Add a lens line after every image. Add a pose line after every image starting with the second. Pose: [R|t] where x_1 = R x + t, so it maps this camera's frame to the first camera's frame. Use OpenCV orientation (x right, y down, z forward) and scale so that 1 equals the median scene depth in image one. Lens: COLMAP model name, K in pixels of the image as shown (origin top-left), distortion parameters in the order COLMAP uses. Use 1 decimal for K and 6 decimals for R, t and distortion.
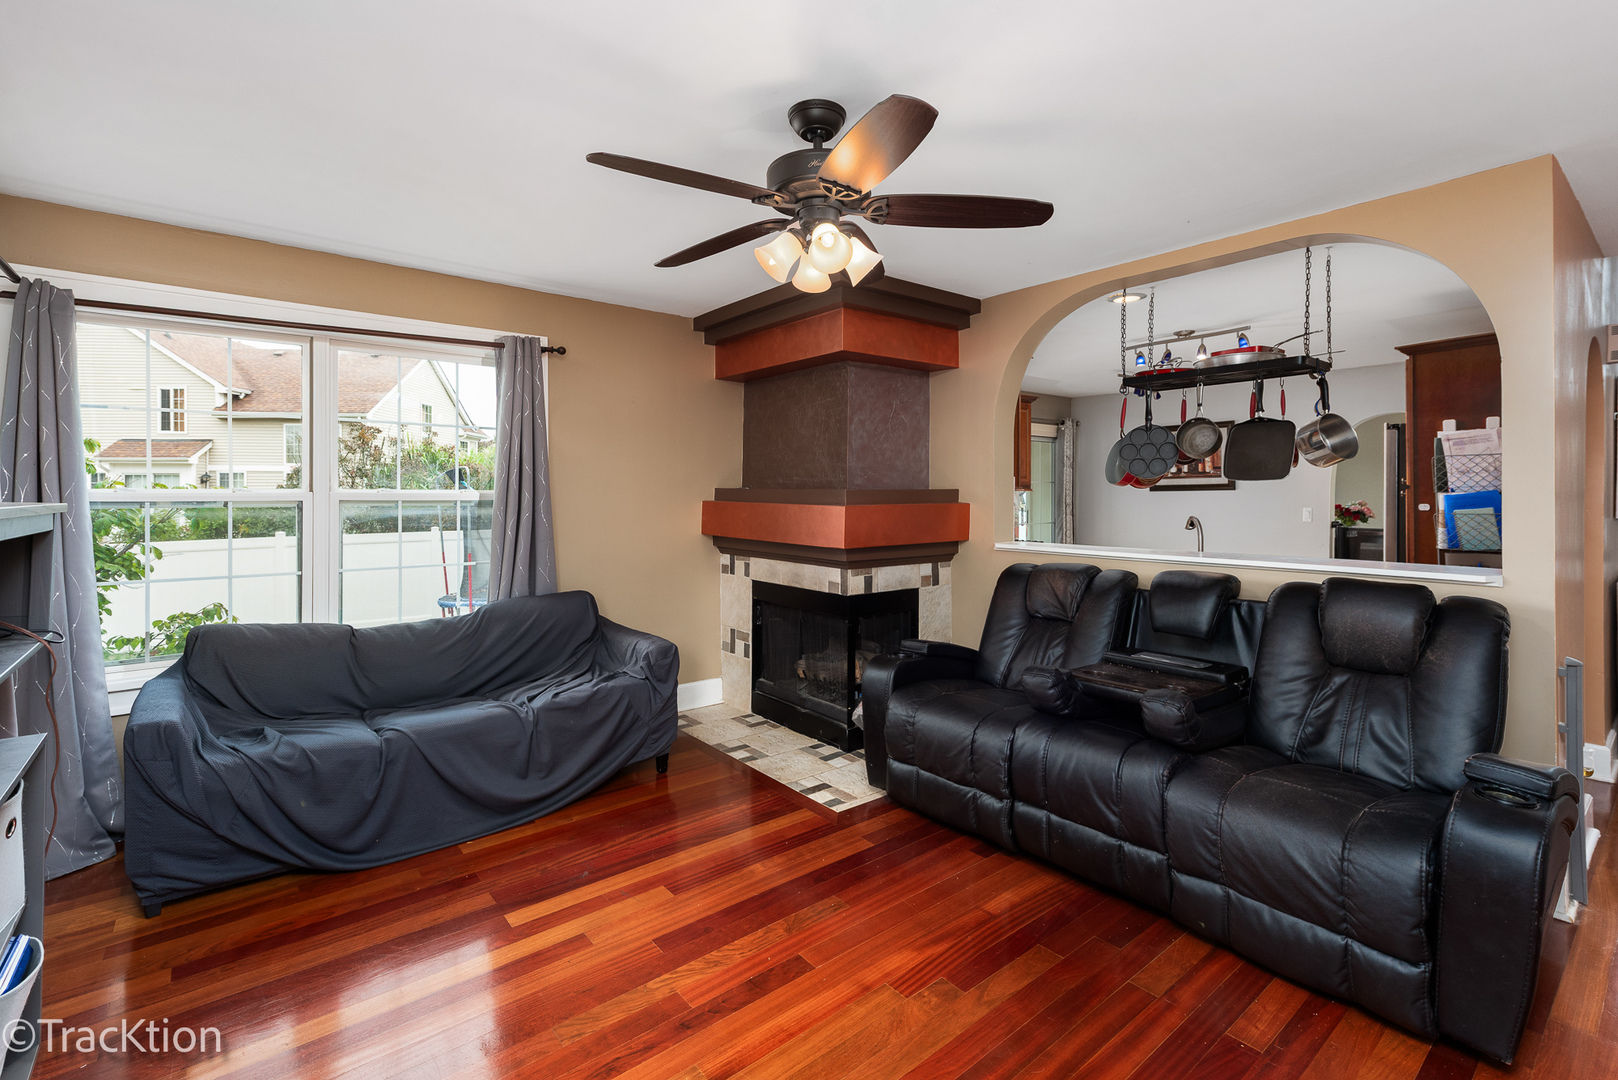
lens RADIAL K [[730.2, 0, 809.4], [0, 730.2, 502.8], [0, 0, 1]] dist [0.001430, 0.000152]
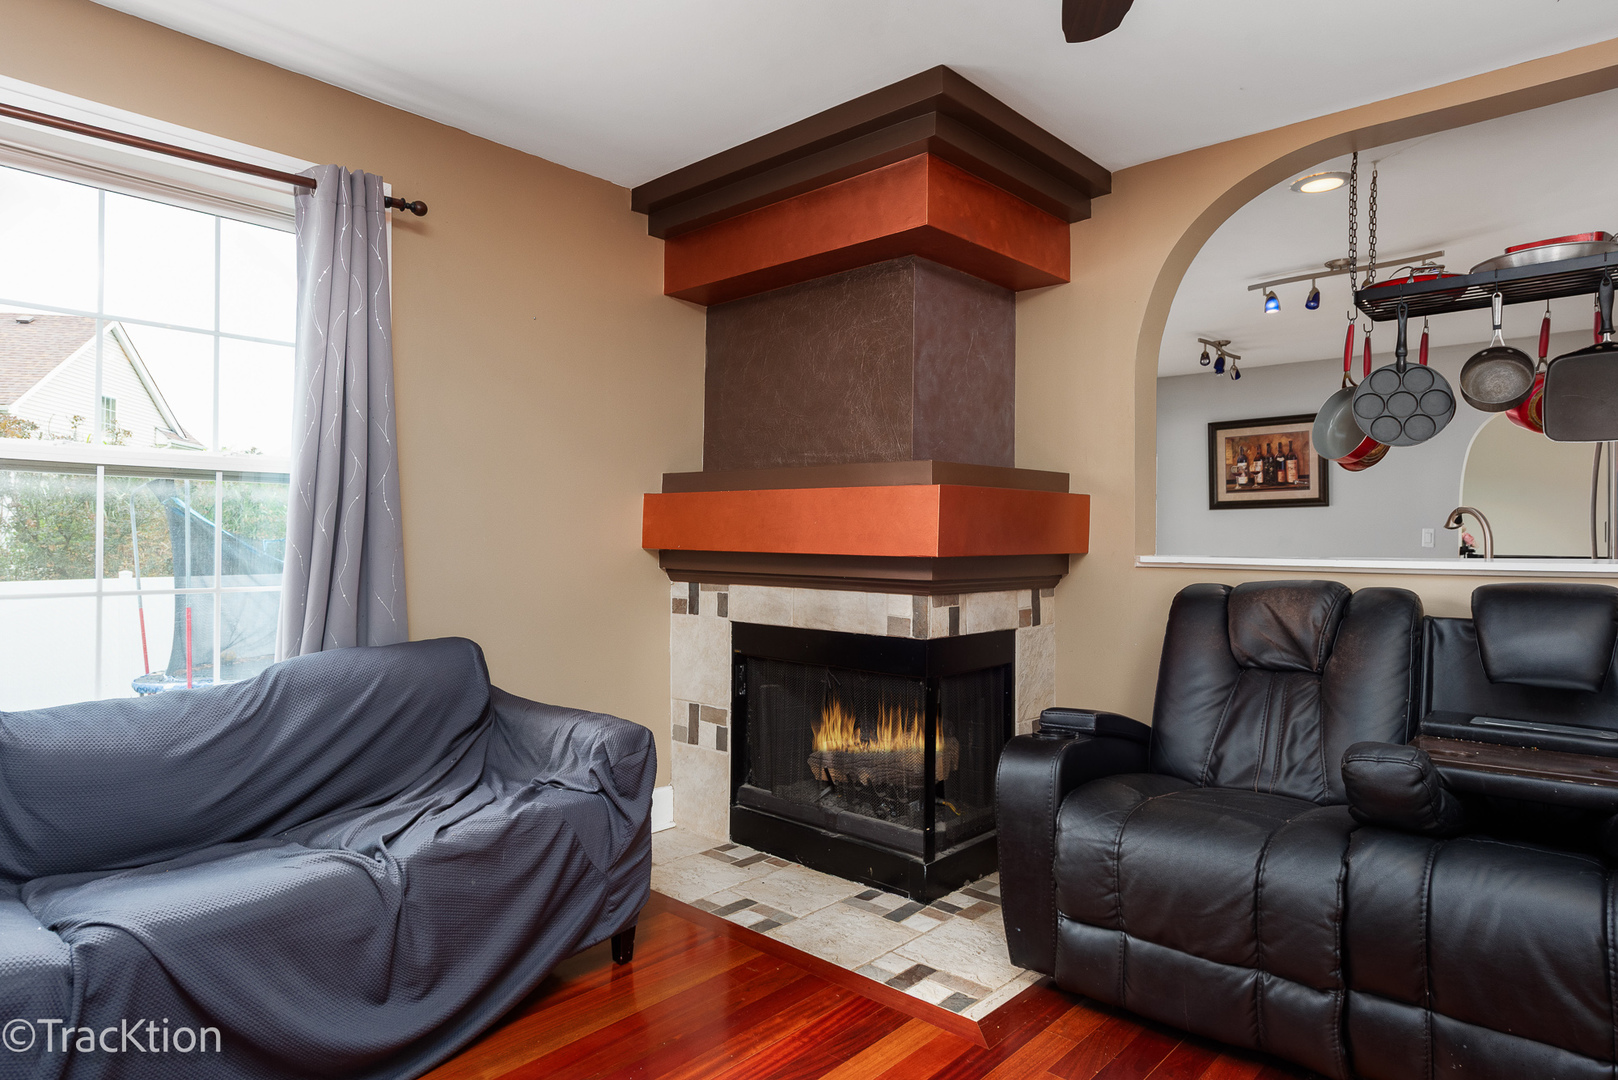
lens RADIAL K [[949.5, 0, 809.0], [0, 949.5, 540.0], [0, 0, 1]] dist [0.003394, -0.001258]
pose [[0.987939, 0.004386, 0.154779, -0.158561], [-0.002669, 0.999933, -0.011298, 0.053341], [-0.154818, 0.010749, 0.987884, 0.241734]]
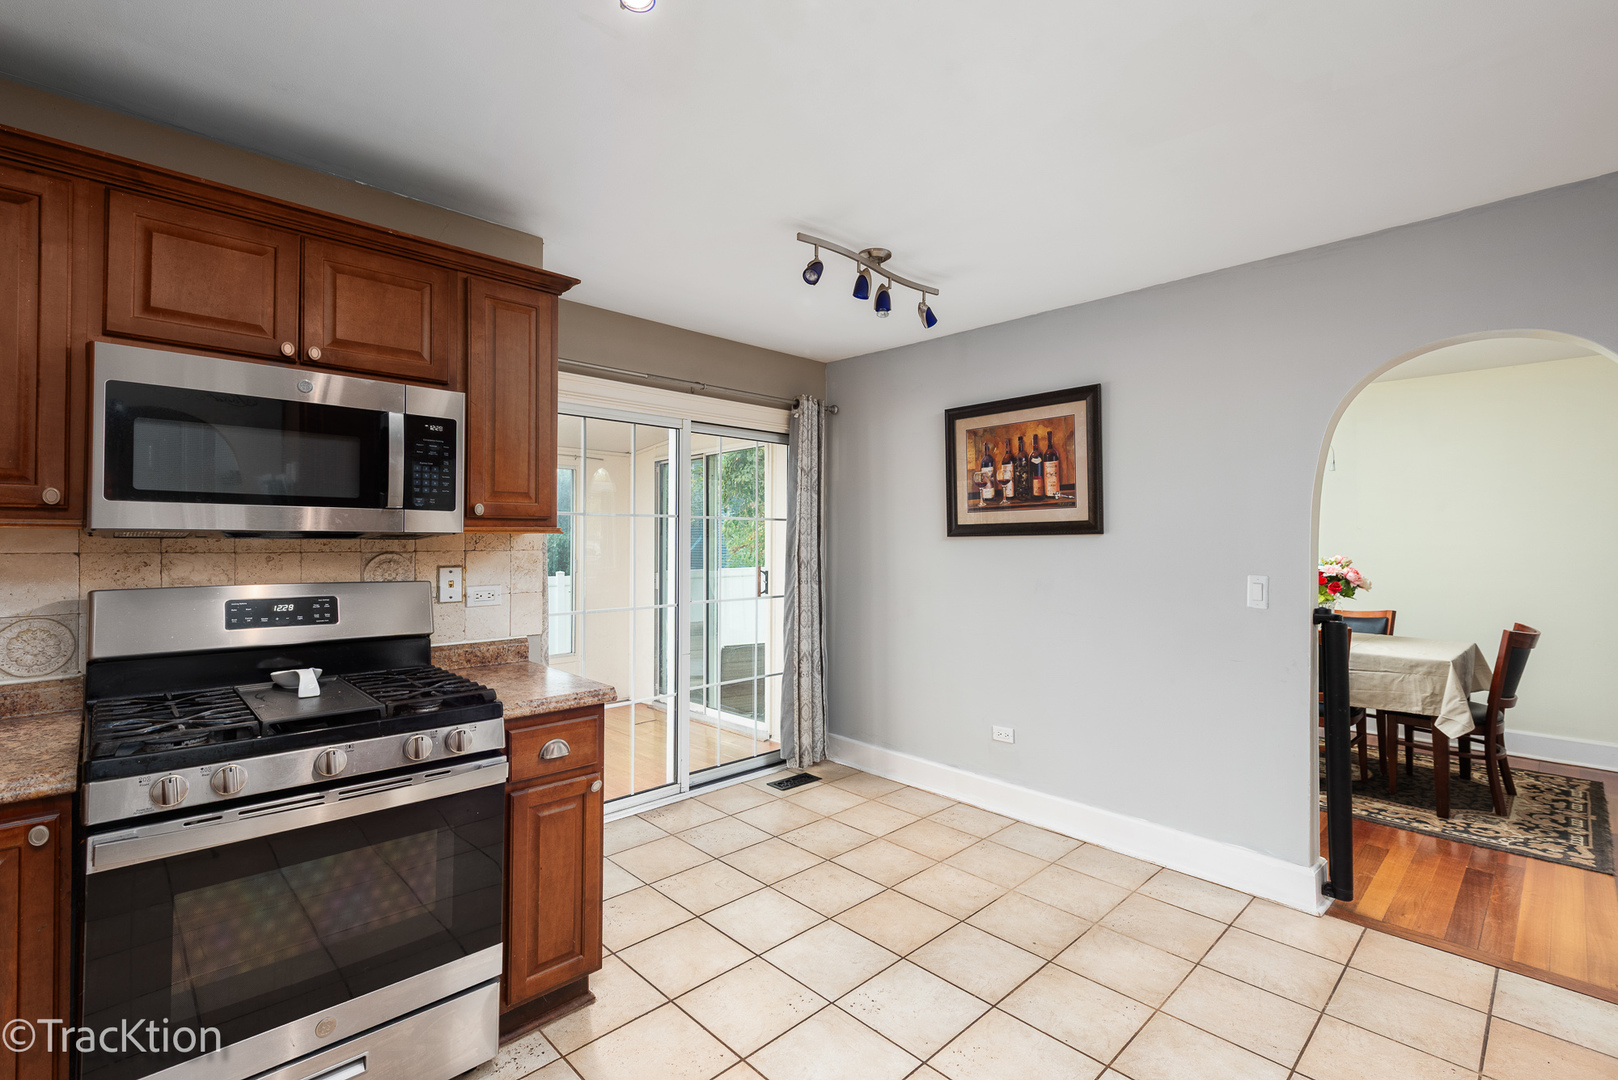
lens RADIAL K [[723.2, 0, 817.6], [0, 723.2, 526.1], [0, 0, 1]] dist [0.004216, 0.000346]
pose [[0.995688, 0.003774, 0.092688, 0.666964], [-0.000913, 0.999522, -0.030890, -0.015474], [-0.092761, 0.030672, 0.995216, 1.038259]]
